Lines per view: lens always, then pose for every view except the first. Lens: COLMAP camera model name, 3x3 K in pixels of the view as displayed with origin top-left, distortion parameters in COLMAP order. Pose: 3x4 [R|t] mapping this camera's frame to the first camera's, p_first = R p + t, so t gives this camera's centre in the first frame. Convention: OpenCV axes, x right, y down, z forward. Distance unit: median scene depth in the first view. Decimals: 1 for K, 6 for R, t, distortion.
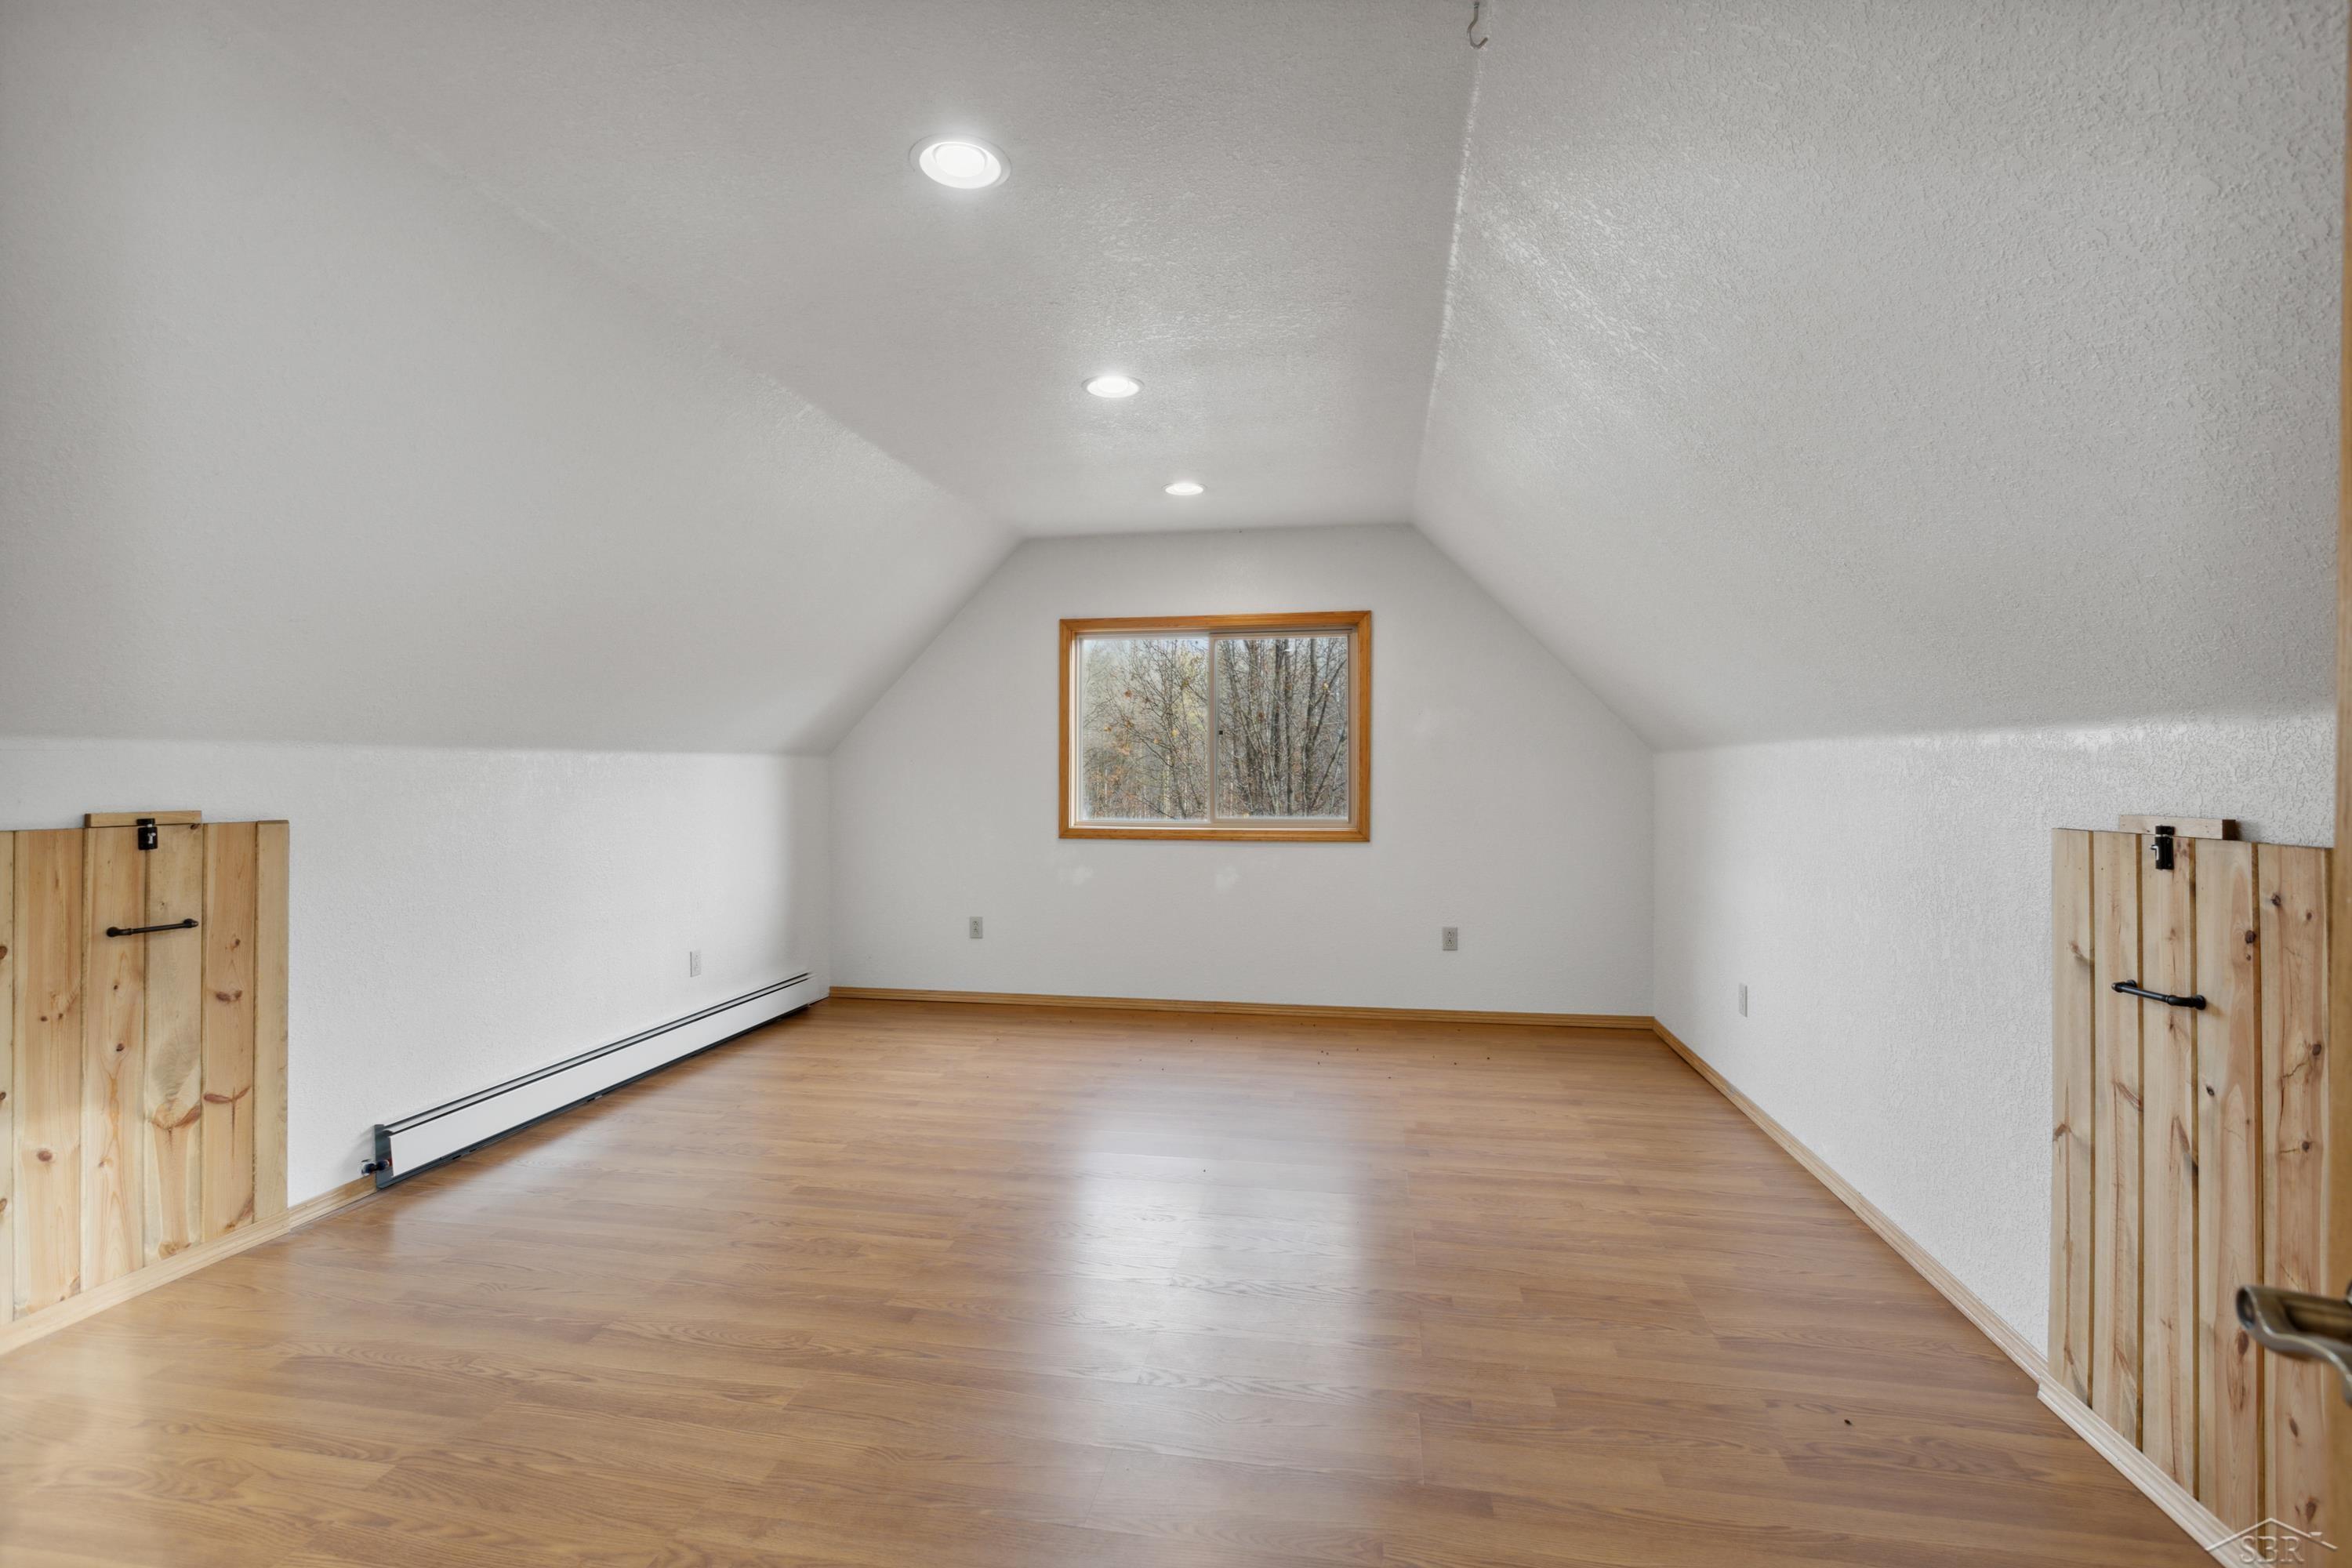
lens RADIAL K [[1063.0, 0, 1163.5], [0, 1063.0, 777.7], [0, 0, 1]] dist [-0.001278, -0.000399]
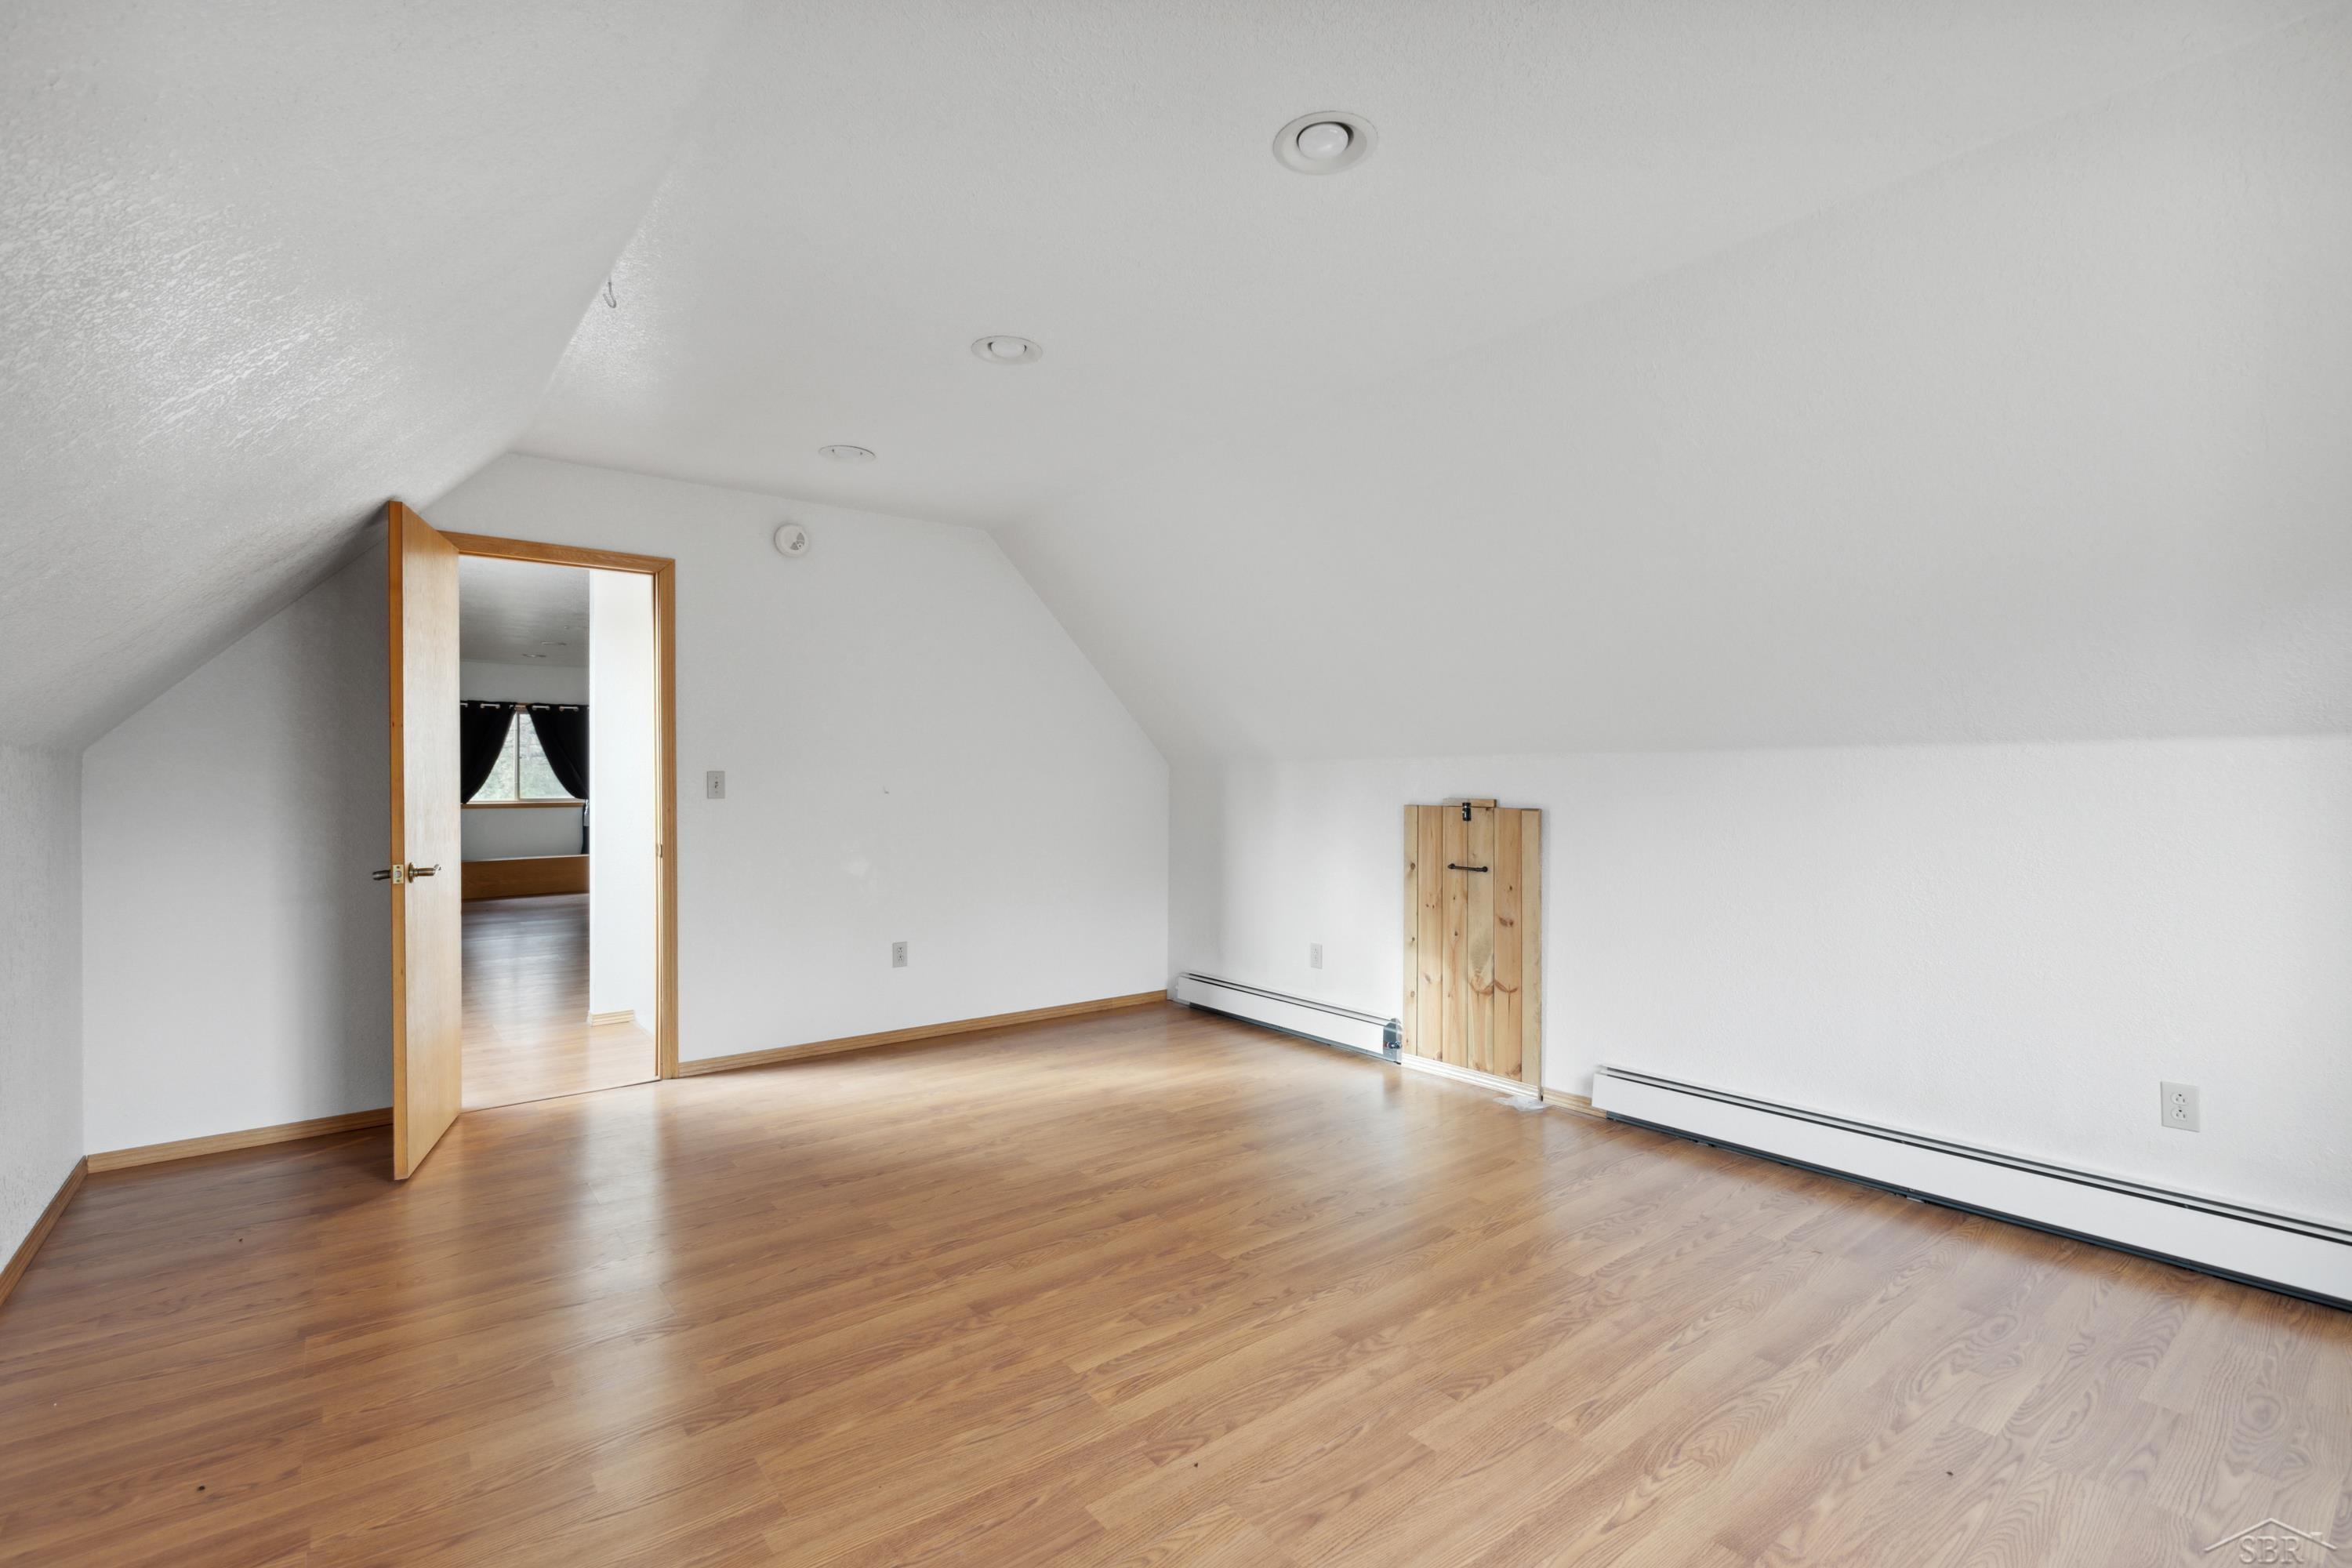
lens RADIAL K [[1063.0, 0, 1175.8], [0, 1063.0, 773.8], [0, 0, 1]] dist [-0.001278, -0.000399]
pose [[-0.655762, -0.001083, -0.754967, 0.600723], [0.003013, 0.999987, -0.004052, -0.001225], [0.754962, -0.004932, -0.655750, 1.713879]]
